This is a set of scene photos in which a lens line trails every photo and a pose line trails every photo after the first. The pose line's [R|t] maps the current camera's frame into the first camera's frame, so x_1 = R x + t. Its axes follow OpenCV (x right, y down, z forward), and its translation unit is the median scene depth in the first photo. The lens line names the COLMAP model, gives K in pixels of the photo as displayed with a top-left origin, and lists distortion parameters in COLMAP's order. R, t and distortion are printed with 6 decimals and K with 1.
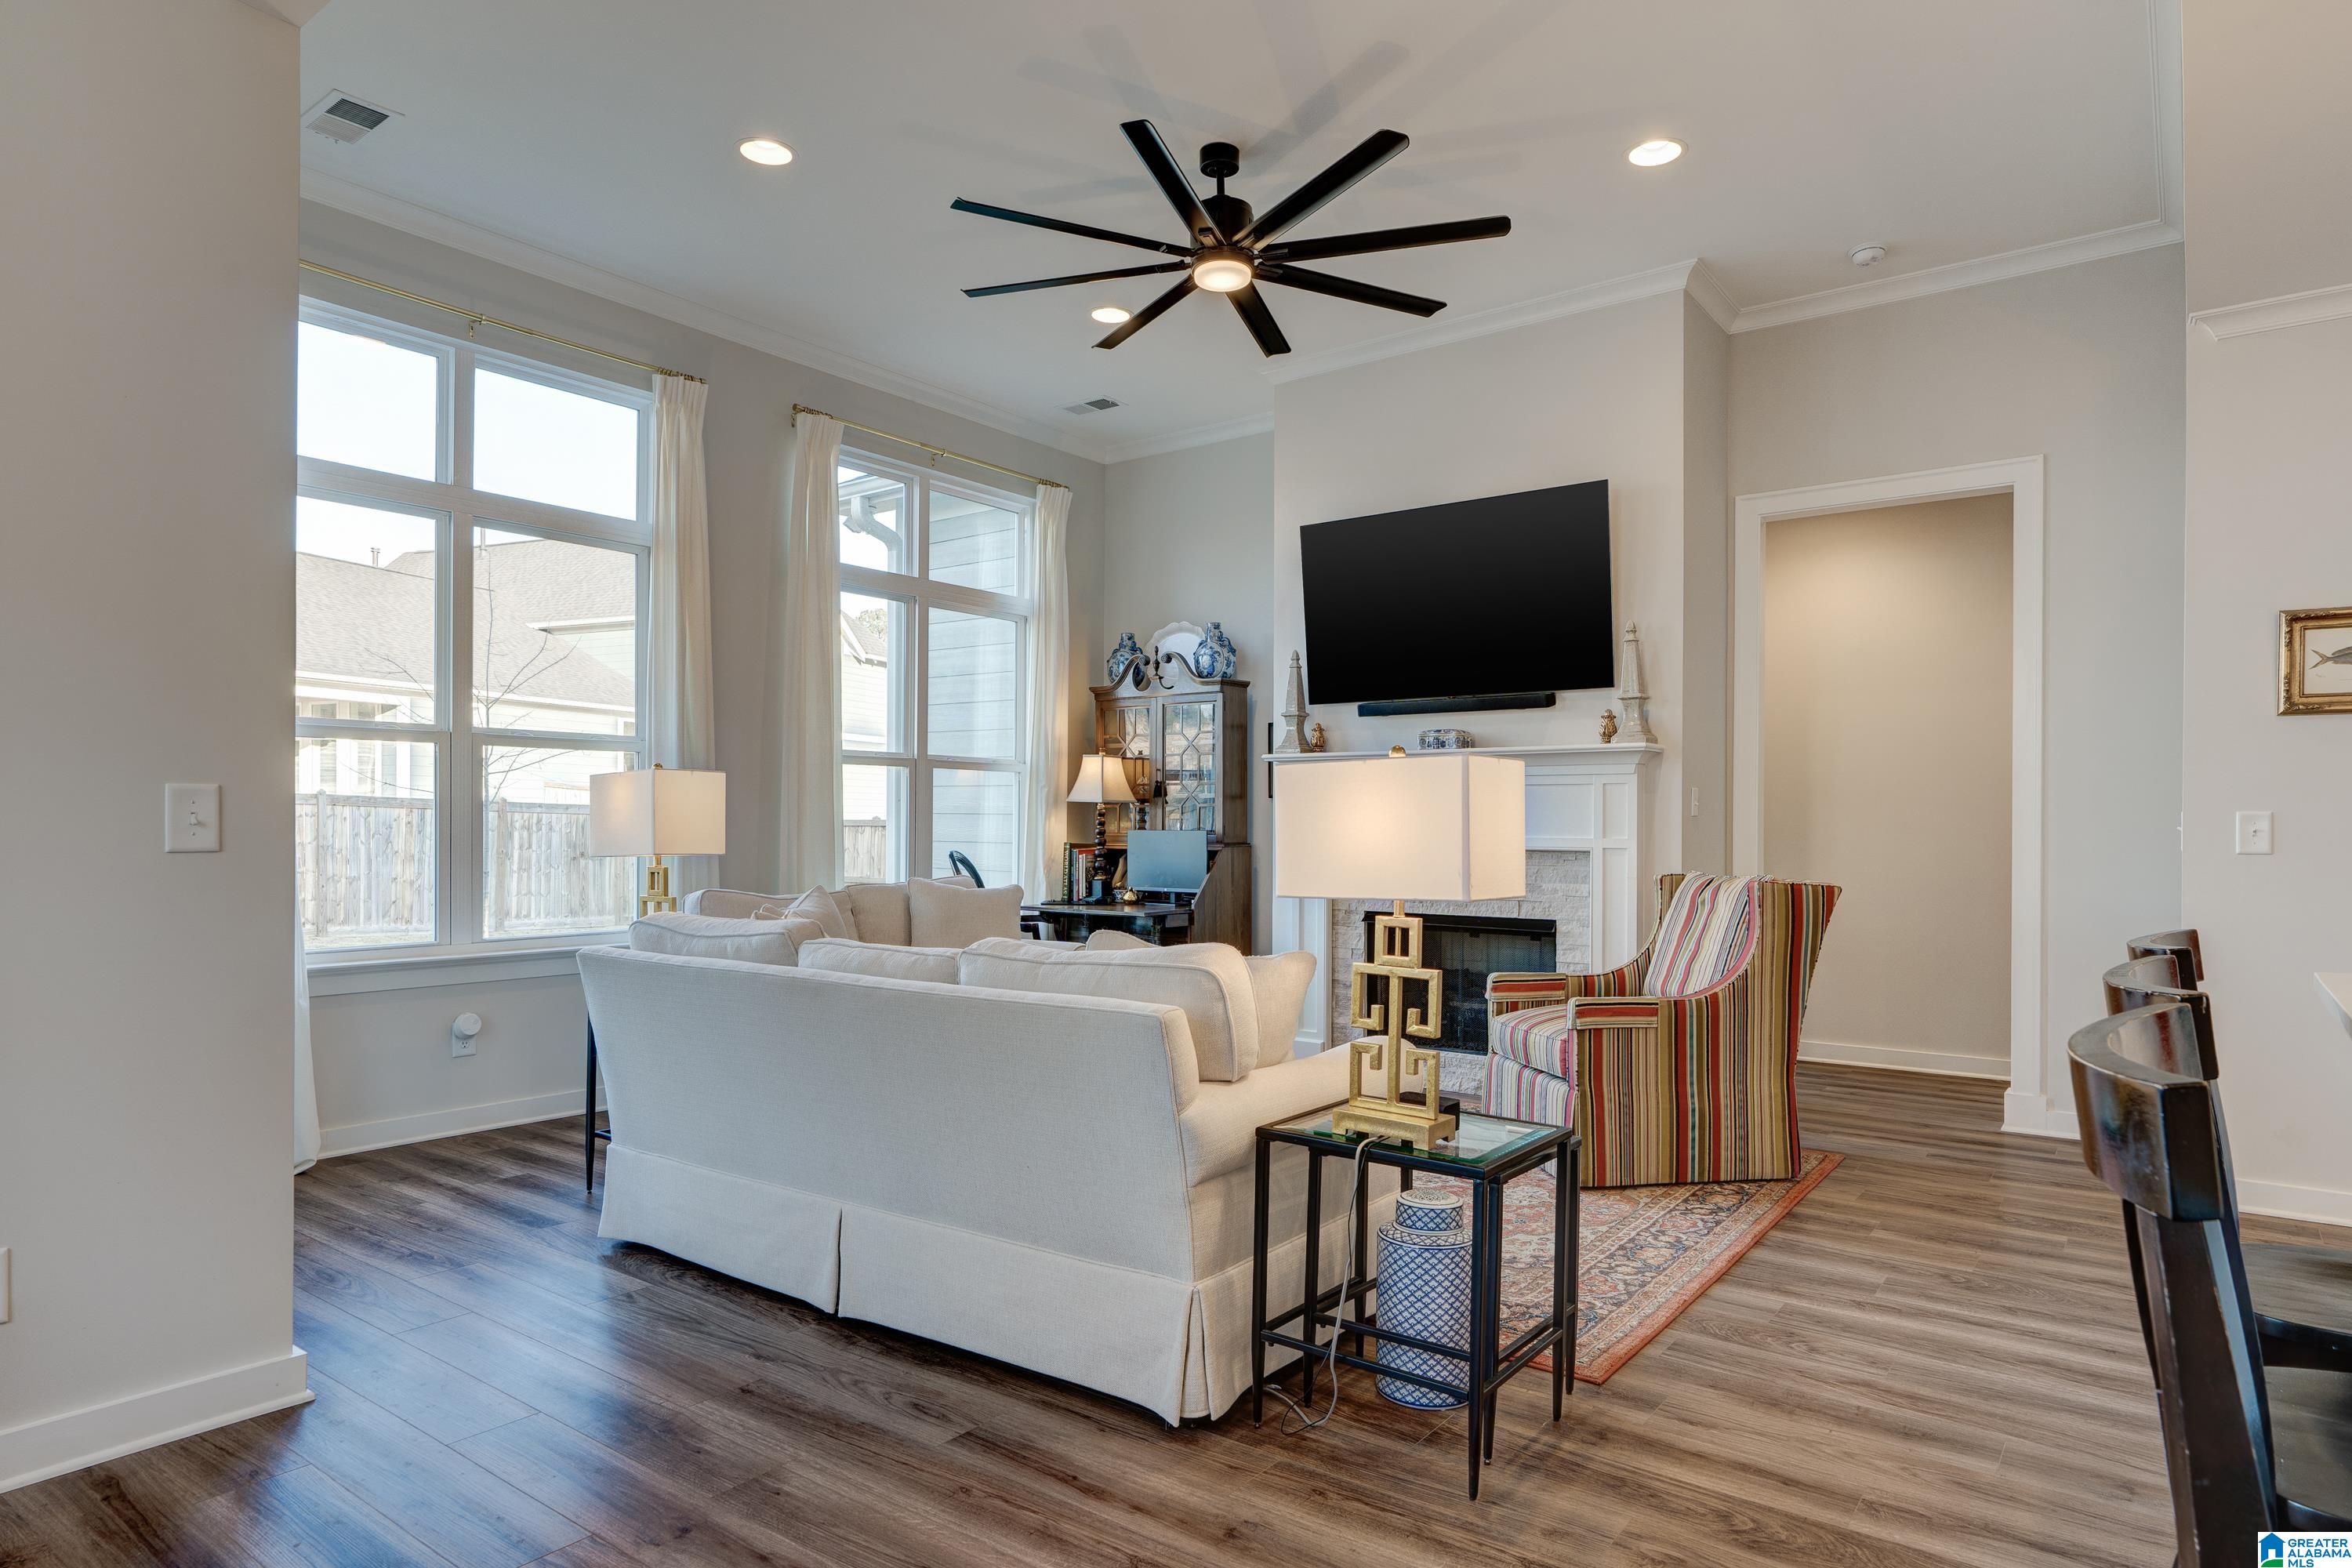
lens RADIAL K [[1352.0, 0, 1183.6], [0, 1352.0, 820.1], [0, 0, 1]] dist [0.003838, 0.002472]
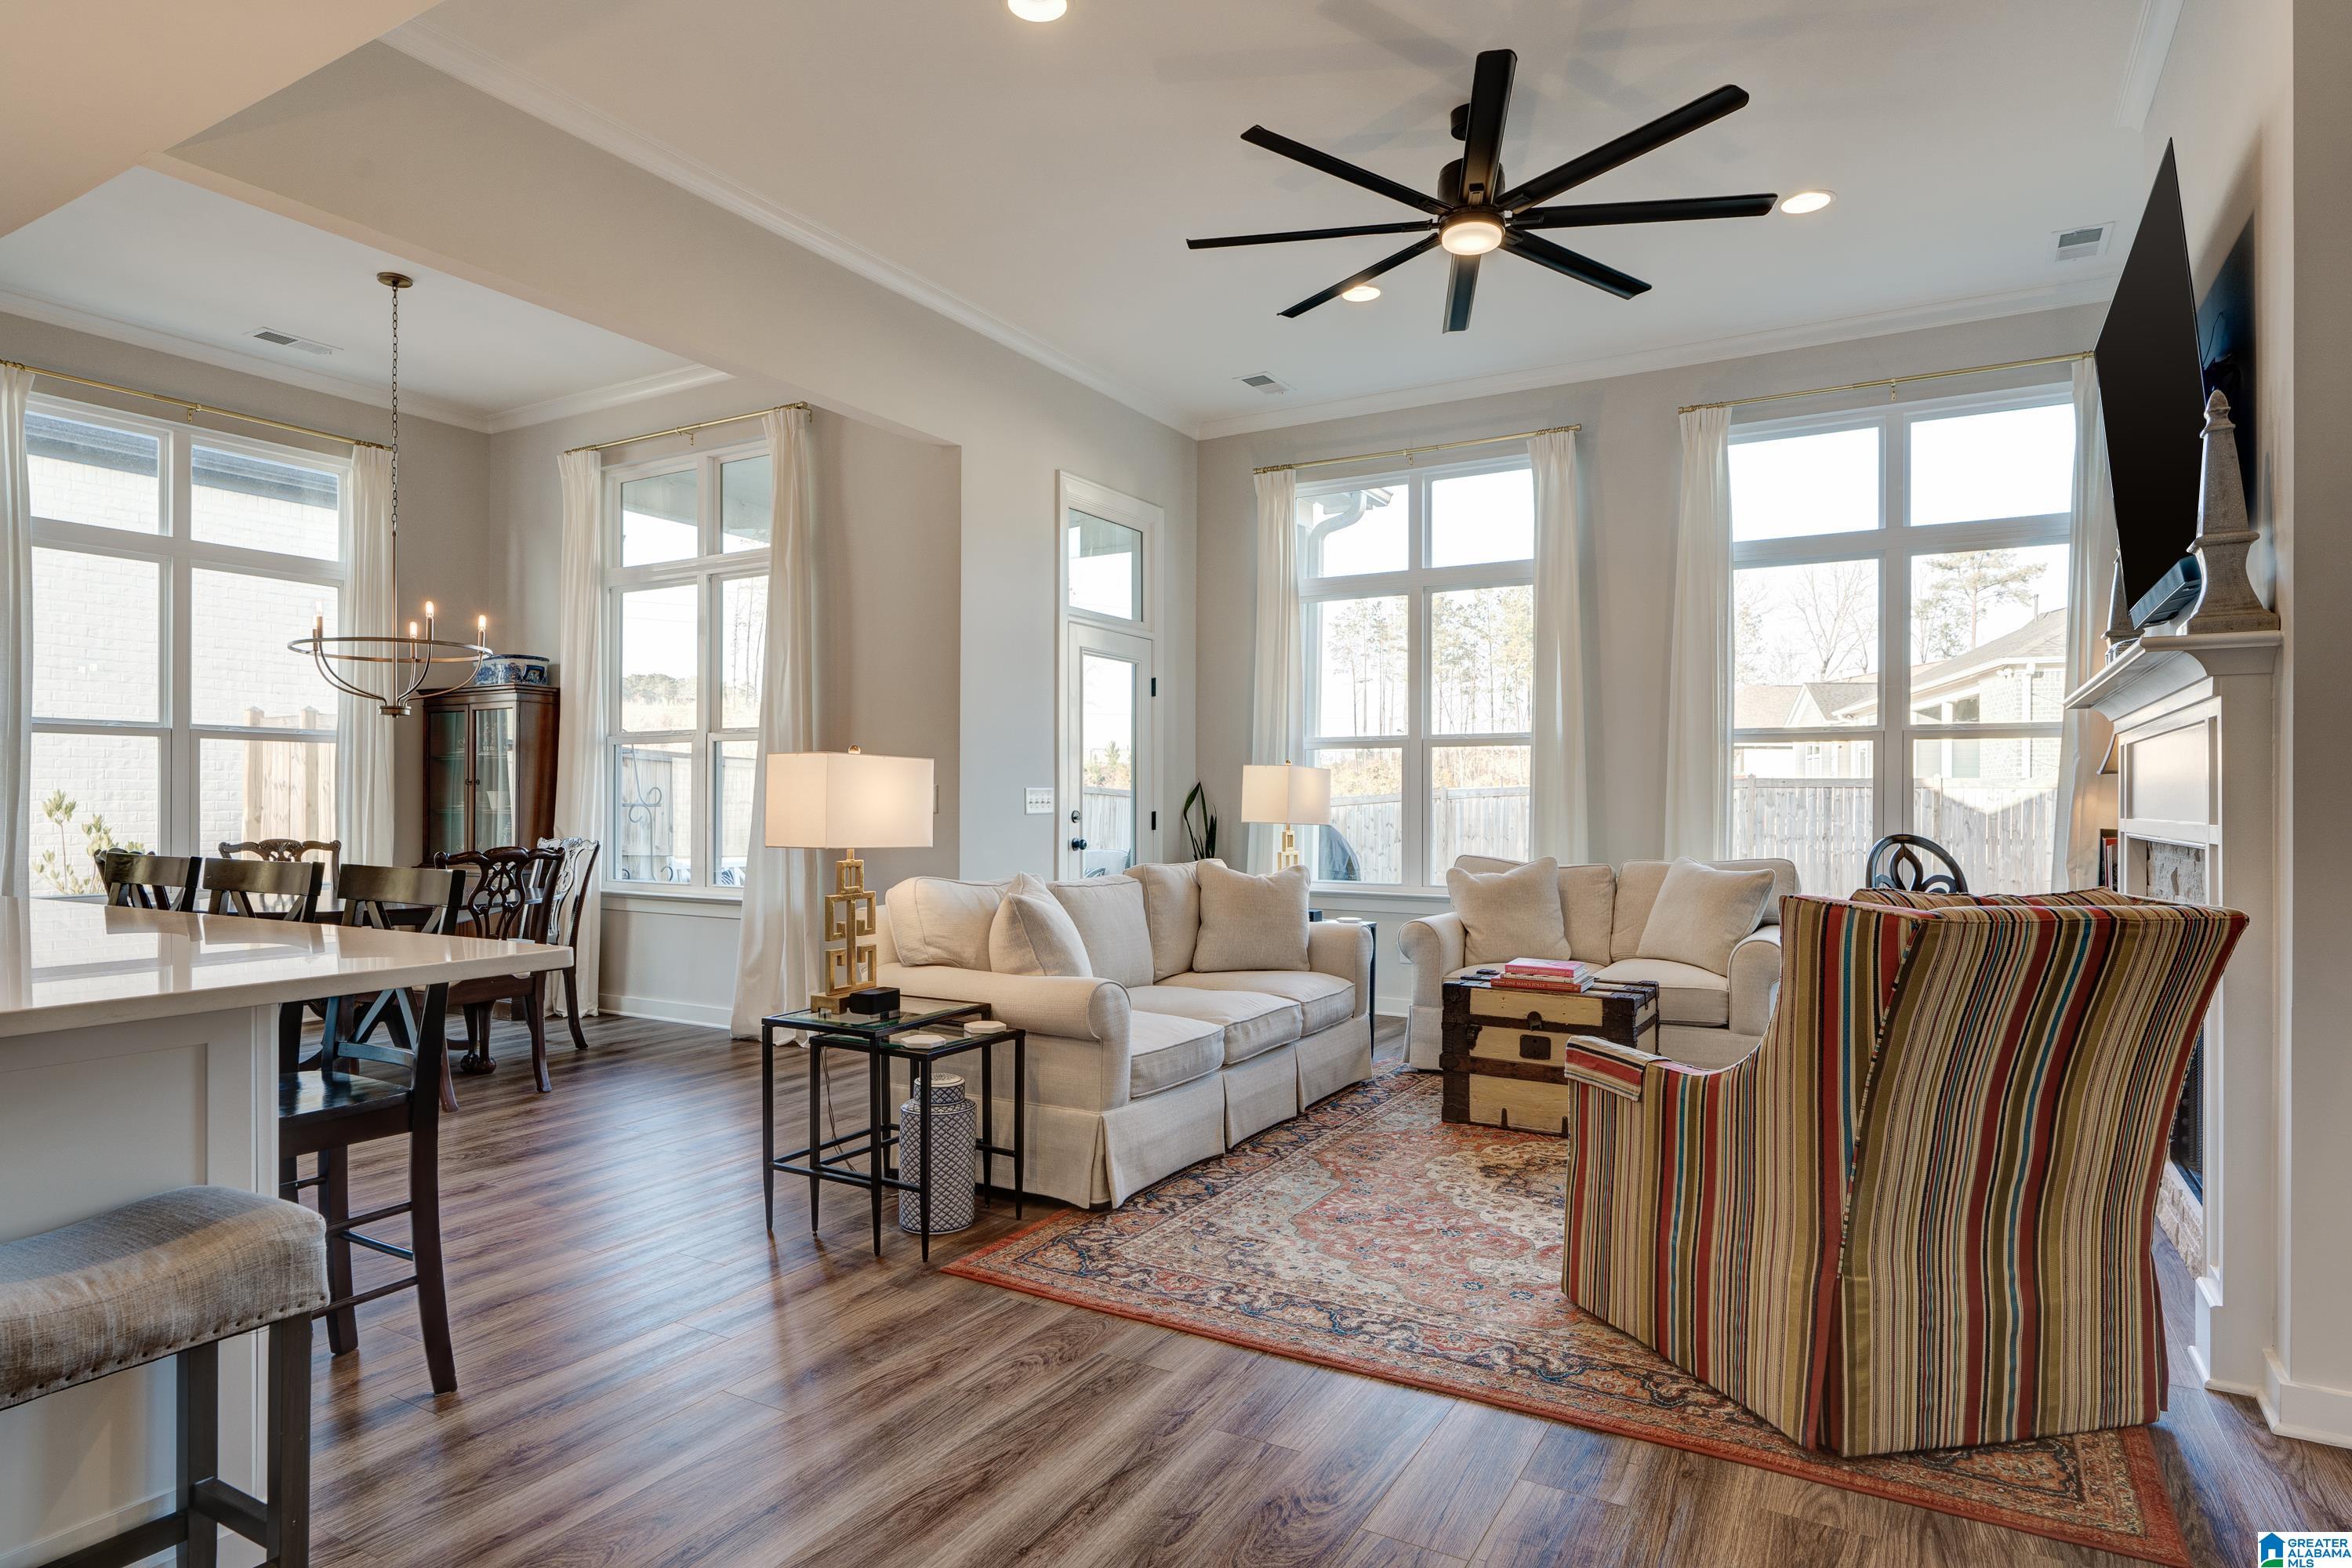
lens RADIAL K [[1268.8, 0, 1178.1], [0, 1268.8, 806.9], [0, 0, 1]] dist [0.005192, 0.000467]
pose [[0.122765, 0.001033, -0.992435, 0.749867], [0.003042, 0.999994, 0.001417, 0.005134], [0.992431, -0.003193, 0.122762, 0.559508]]
